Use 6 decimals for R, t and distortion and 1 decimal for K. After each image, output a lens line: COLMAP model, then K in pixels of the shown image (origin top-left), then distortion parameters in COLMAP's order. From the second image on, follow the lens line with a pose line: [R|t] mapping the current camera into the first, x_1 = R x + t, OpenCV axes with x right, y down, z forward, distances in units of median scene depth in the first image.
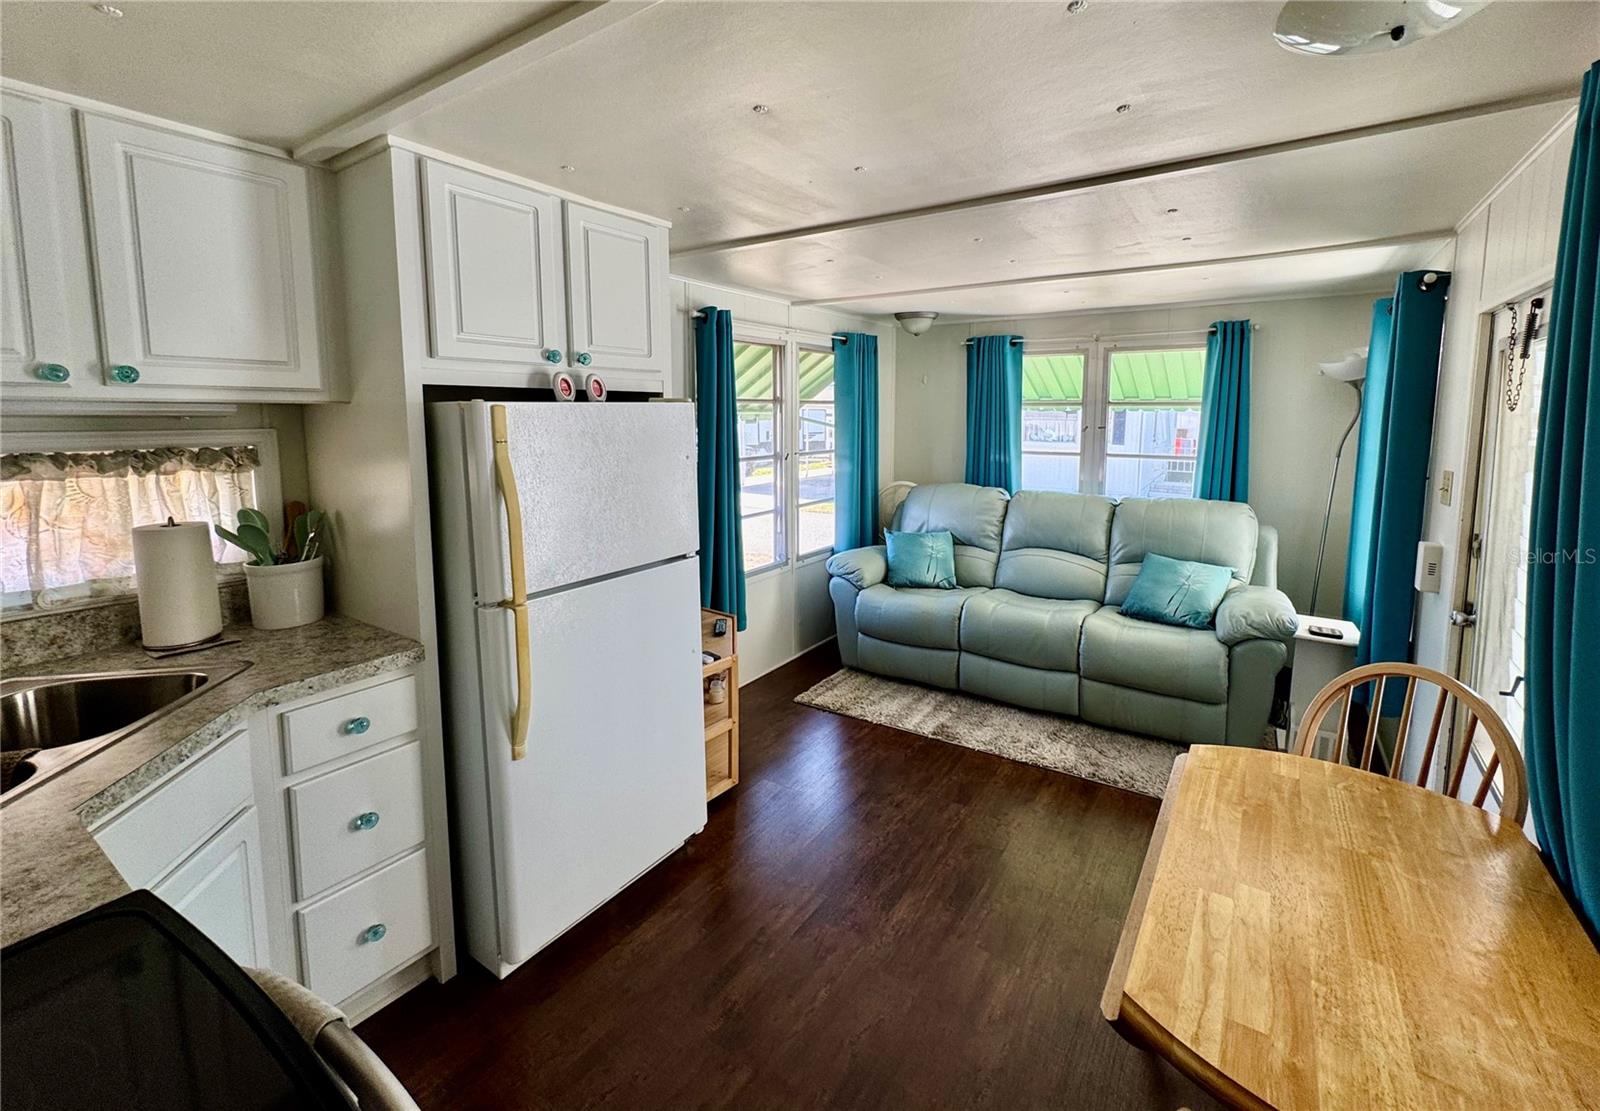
lens RADIAL K [[695.3, 0, 814.4], [0, 695.3, 492.0], [0, 0, 1]] dist [-0.001797, 0.000488]
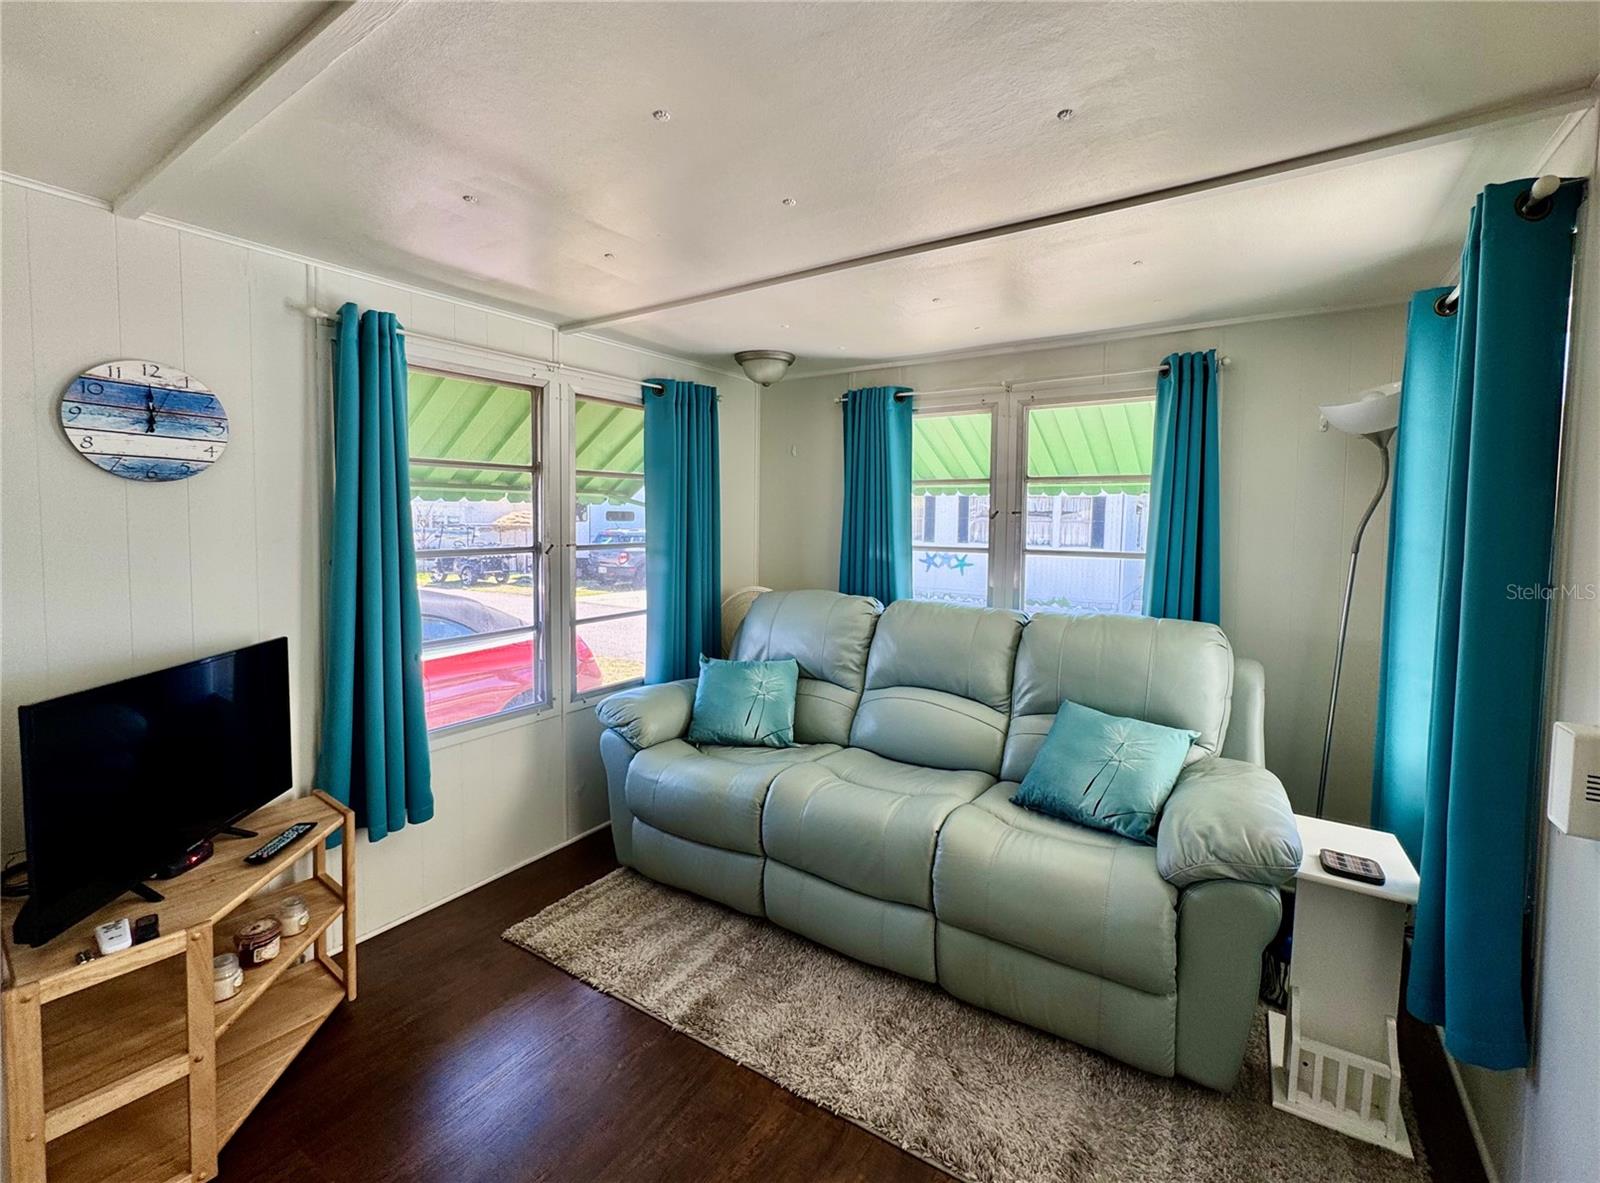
lens RADIAL K [[704.3, 0, 811.9], [0, 704.3, 563.1], [0, 0, 1]] dist [0.000397, -0.000427]
pose [[0.999939, 0.007180, 0.008447, 0.229036], [-0.006757, 0.998773, -0.049068, -0.005489], [-0.008789, 0.049008, 0.998760, 0.329359]]
